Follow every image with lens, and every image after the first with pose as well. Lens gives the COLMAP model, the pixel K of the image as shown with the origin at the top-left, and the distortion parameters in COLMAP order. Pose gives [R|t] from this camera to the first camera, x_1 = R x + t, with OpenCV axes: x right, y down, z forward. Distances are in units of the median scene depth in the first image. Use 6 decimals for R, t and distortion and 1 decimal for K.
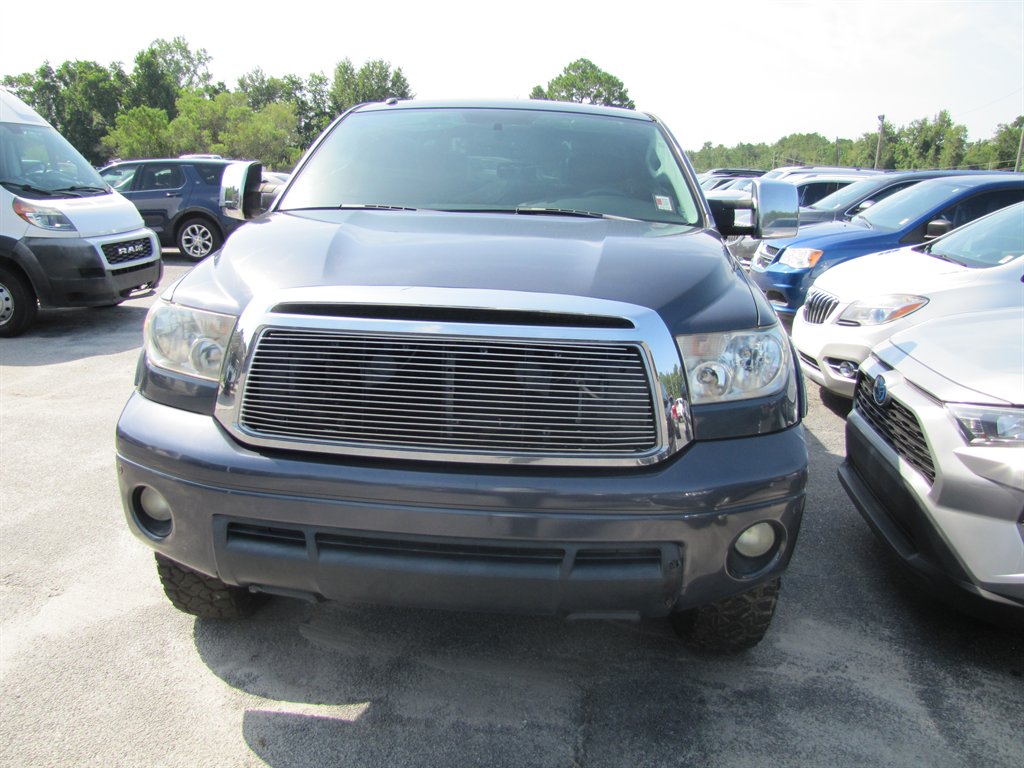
lens RADIAL K [[854.1, 0, 504.7], [0, 854.1, 373.5], [0, 0, 1]] dist [-0.184799, 0.163862]
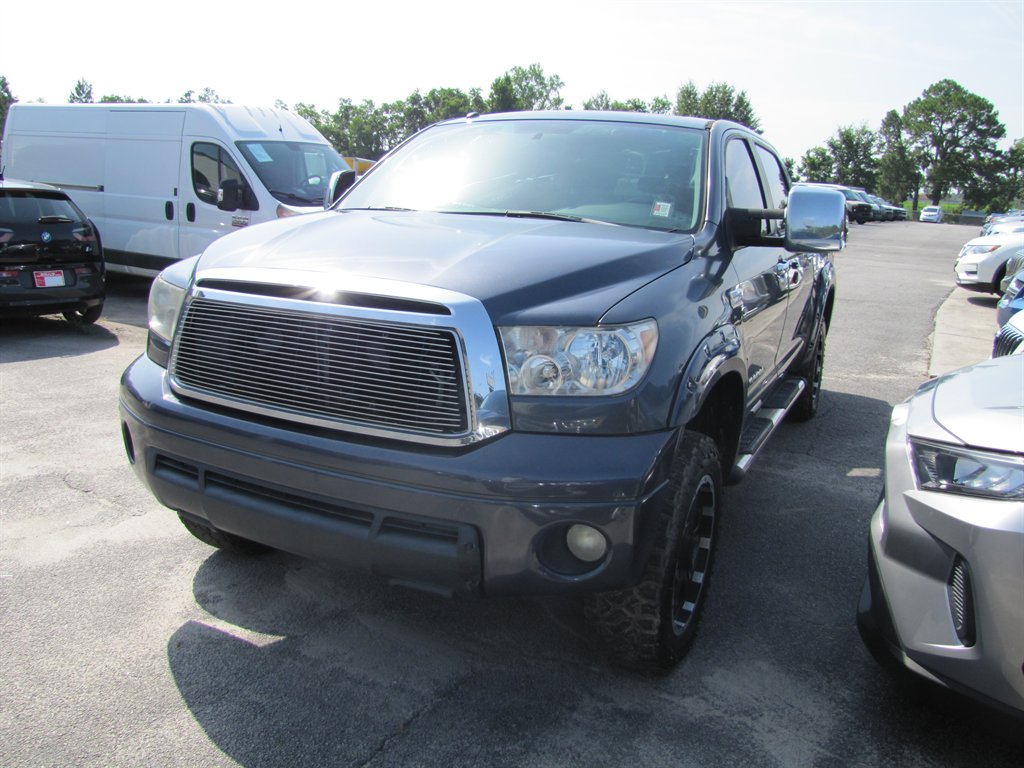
lens RADIAL K [[854.1, 0, 504.7], [0, 854.1, 373.5], [0, 0, 1]] dist [-0.184799, 0.163862]
pose [[0.923368, 0.084904, -0.374410, 0.467673], [-0.095202, 0.995417, -0.009058, 0.016869], [0.371925, 0.044008, 0.927219, 0.035042]]
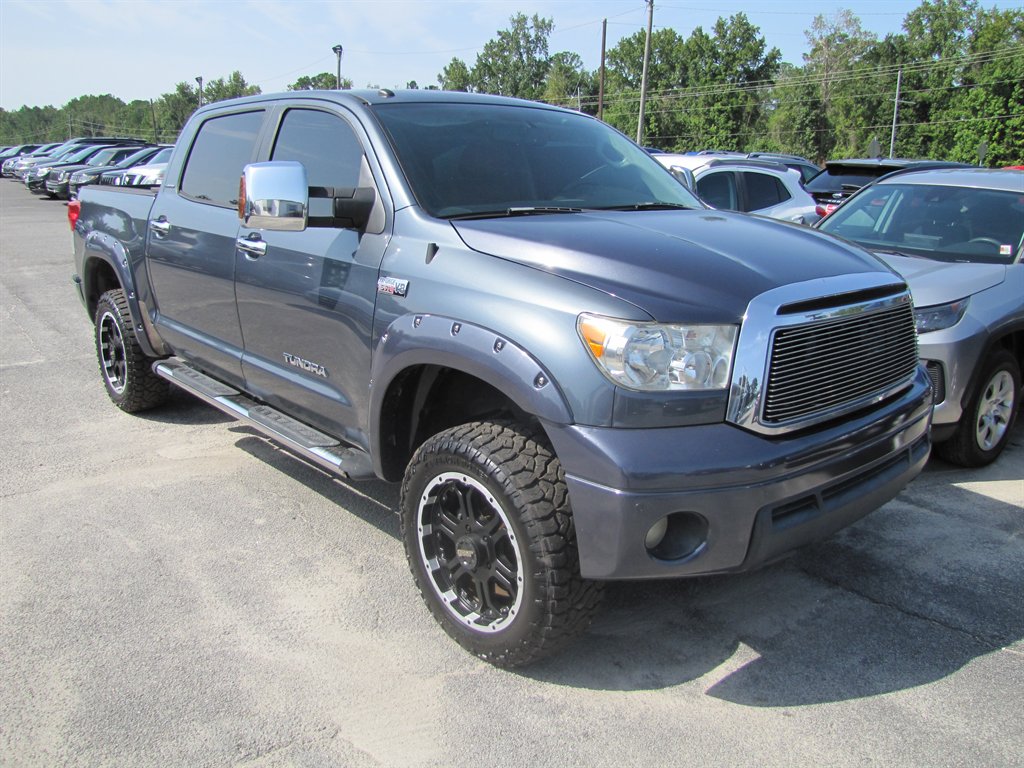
lens RADIAL K [[854.1, 0, 504.7], [0, 854.1, 373.5], [0, 0, 1]] dist [-0.184799, 0.163862]
pose [[0.706191, -0.194408, 0.680808, -1.014192], [0.163644, 0.980345, 0.110197, -0.138250], [-0.688850, 0.033590, 0.724125, 0.345875]]
